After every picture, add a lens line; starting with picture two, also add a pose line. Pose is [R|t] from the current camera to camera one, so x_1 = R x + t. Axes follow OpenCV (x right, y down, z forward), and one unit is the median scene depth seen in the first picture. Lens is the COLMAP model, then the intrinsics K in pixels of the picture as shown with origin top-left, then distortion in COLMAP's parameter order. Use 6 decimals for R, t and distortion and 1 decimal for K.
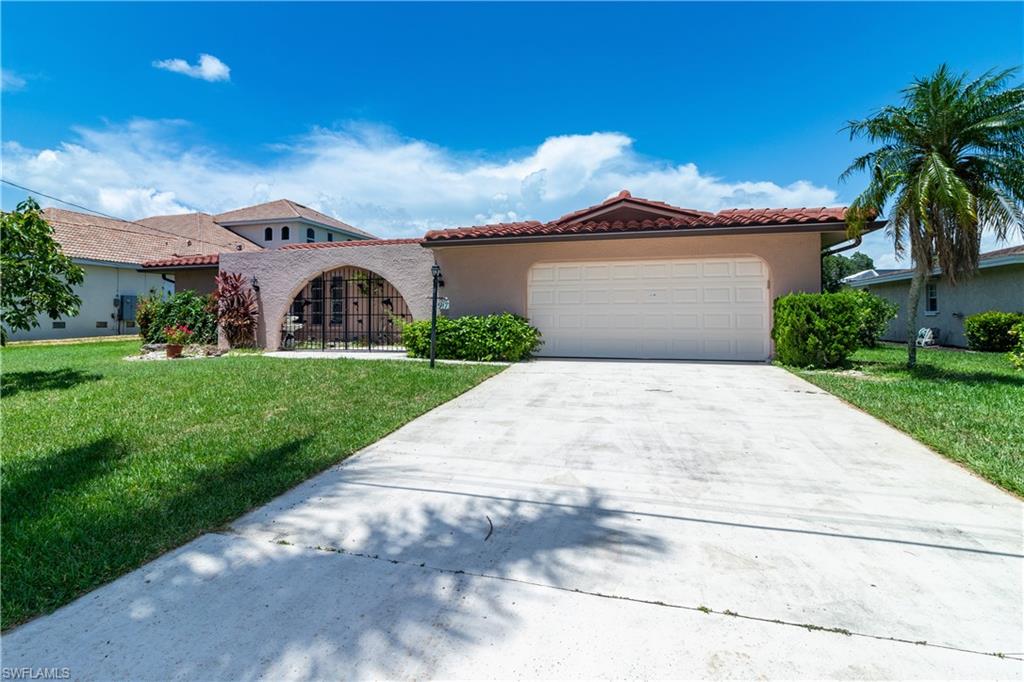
lens RADIAL K [[490.9, 0, 541.4], [0, 490.9, 315.3], [0, 0, 1]] dist [-0.000330, 0.000010]
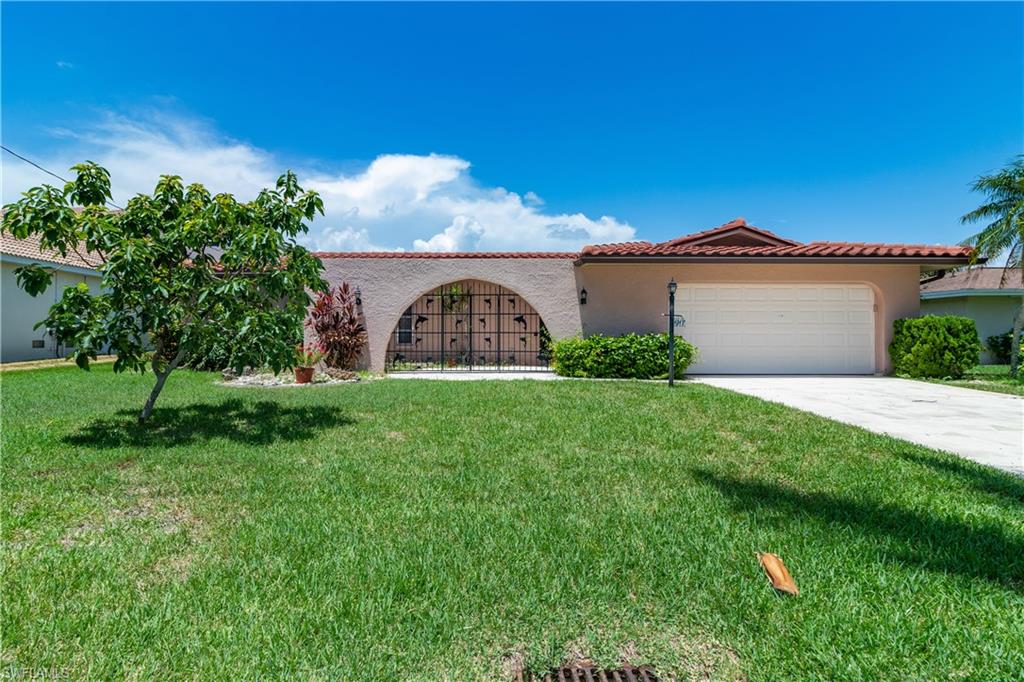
lens RADIAL K [[481.6, 0, 512.0], [0, 481.6, 341.0], [0, 0, 1]] dist [0.000242, 0.000065]
pose [[0.963592, 0.001159, 0.267376, -0.575028], [-0.003927, 0.999944, 0.009817, 0.005631], [-0.267349, -0.010509, 0.963542, 0.114045]]
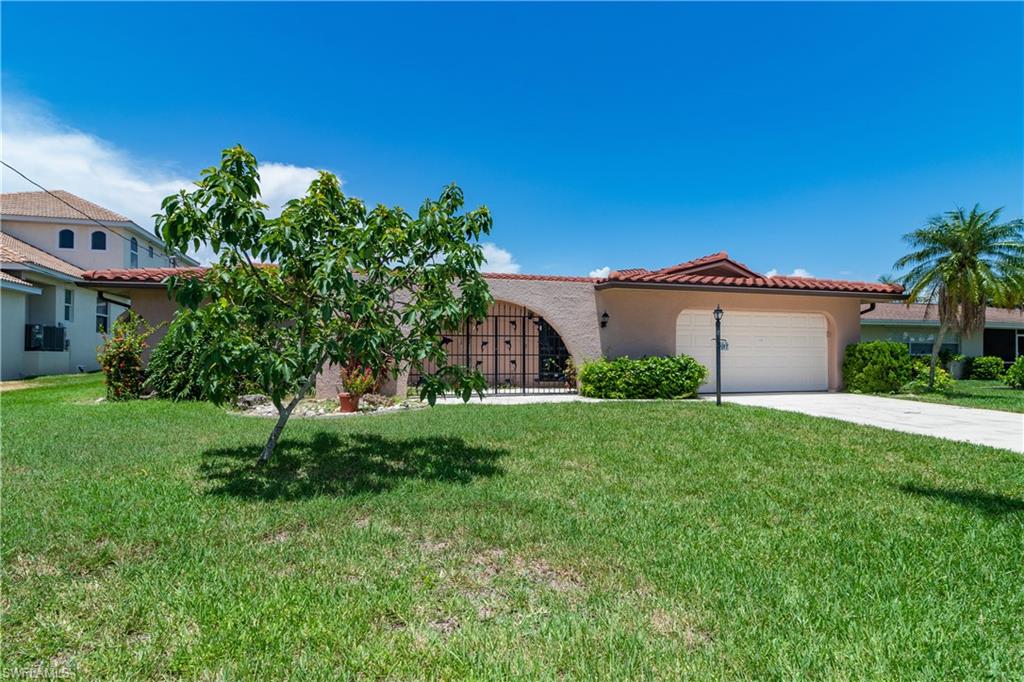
lens RADIAL K [[470.2, 0, 517.0], [0, 470.2, 356.9], [0, 0, 1]] dist [-0.001395, -0.000396]
pose [[0.876050, 0.003025, 0.482211, -0.793008], [-0.004403, 0.999989, 0.001728, 0.001230], [-0.482200, -0.003637, 0.876054, 0.236178]]
